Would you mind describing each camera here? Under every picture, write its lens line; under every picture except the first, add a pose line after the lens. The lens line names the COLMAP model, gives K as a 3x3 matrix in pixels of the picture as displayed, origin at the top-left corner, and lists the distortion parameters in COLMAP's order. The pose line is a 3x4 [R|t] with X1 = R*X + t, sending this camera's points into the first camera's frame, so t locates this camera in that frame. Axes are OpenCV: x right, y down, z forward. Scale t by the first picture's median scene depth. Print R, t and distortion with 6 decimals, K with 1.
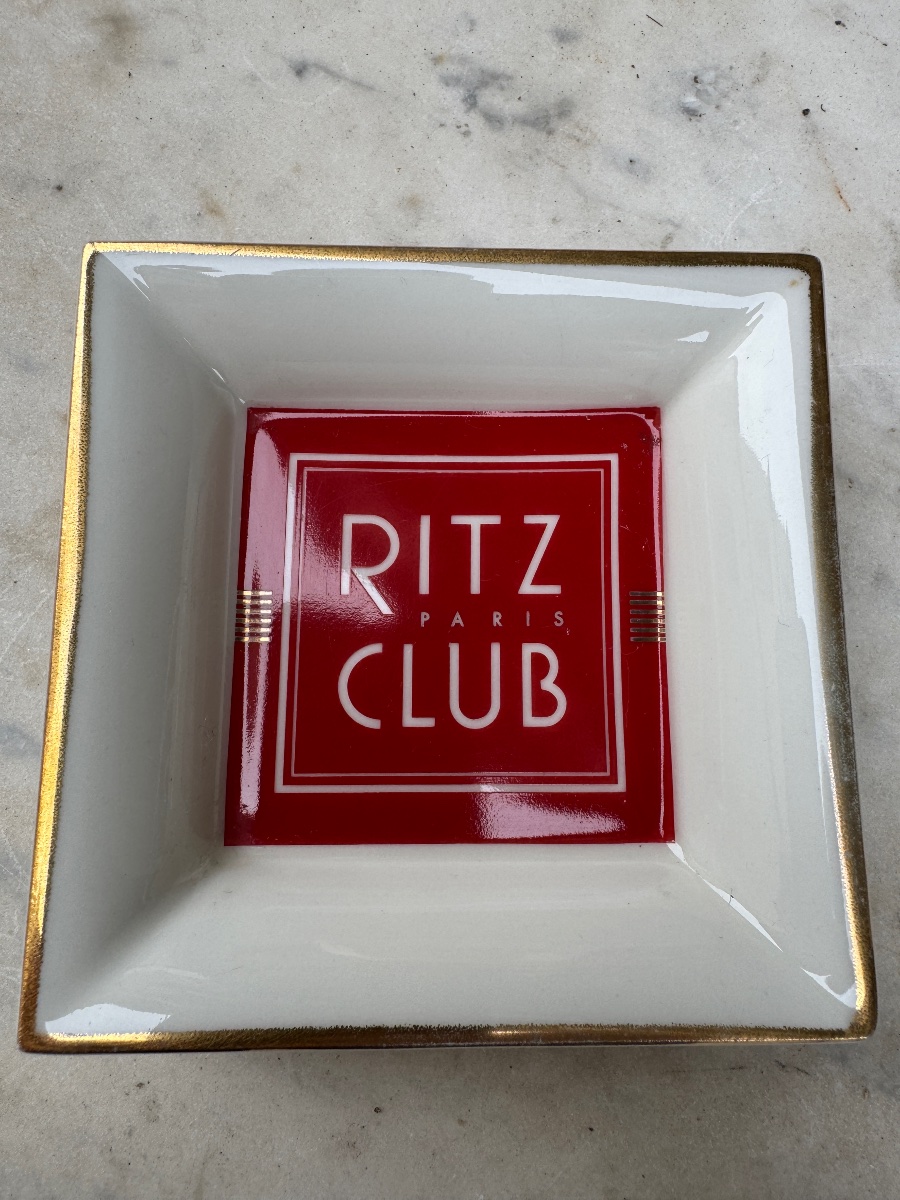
lens RADIAL K [[844.7, 0, 444.6], [0, 844.7, 588.7], [0, 0, 1]] dist [-0.010409, 0.007446]
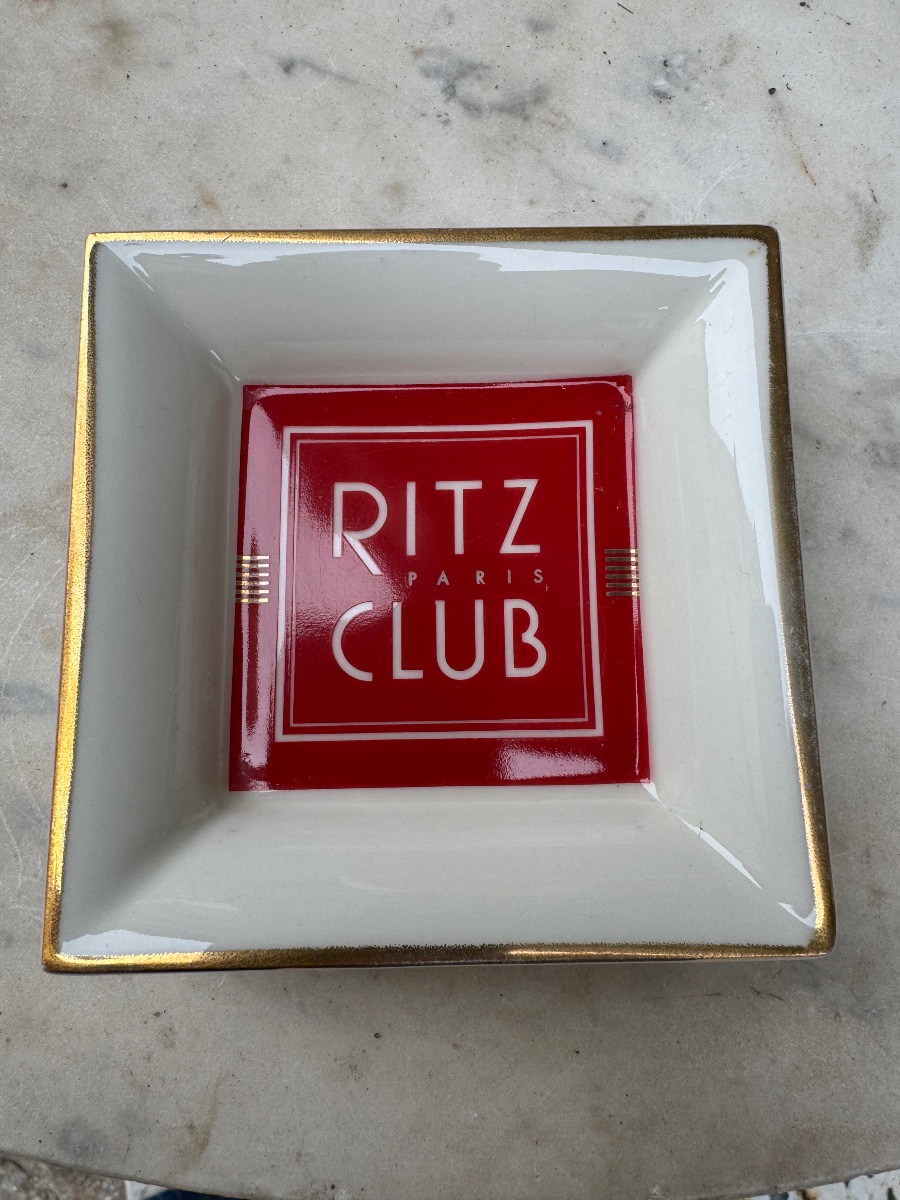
lens RADIAL K [[844.7, 0, 449.8], [0, 844.7, 592.5], [0, 0, 1]] dist [-0.010409, 0.007446]
pose [[0.999581, -0.020876, -0.020030, 0.045016], [0.021023, 0.999753, 0.007186, 0.046675], [0.019875, -0.007604, 0.999774, -0.066742]]
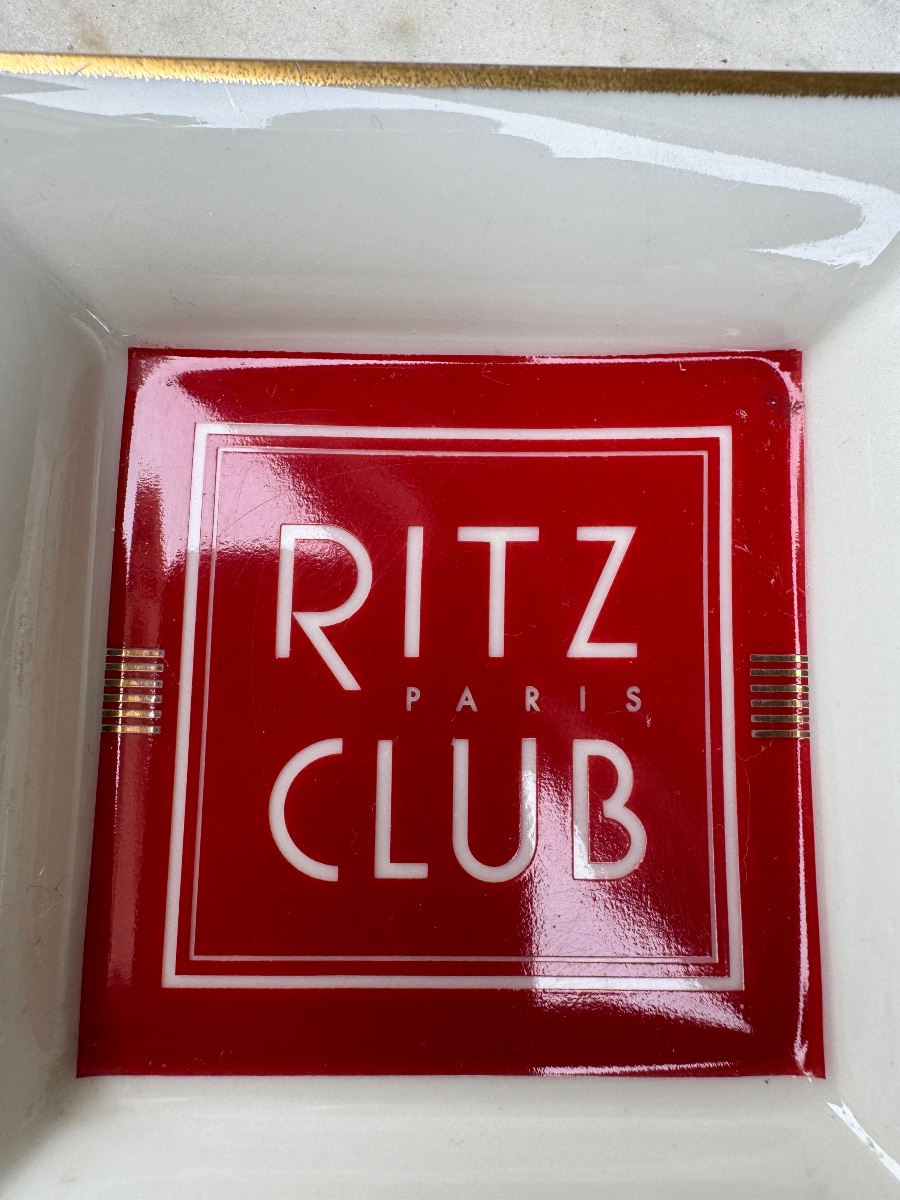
lens RADIAL K [[844.7, 0, 447.6], [0, 844.7, 579.0], [0, 0, 1]] dist [-0.010409, 0.007446]
pose [[0.999893, 0.007679, -0.012426, 0.008355], [-0.007294, 0.999501, 0.030747, -0.068924], [0.012656, -0.030653, 0.999450, 0.395883]]
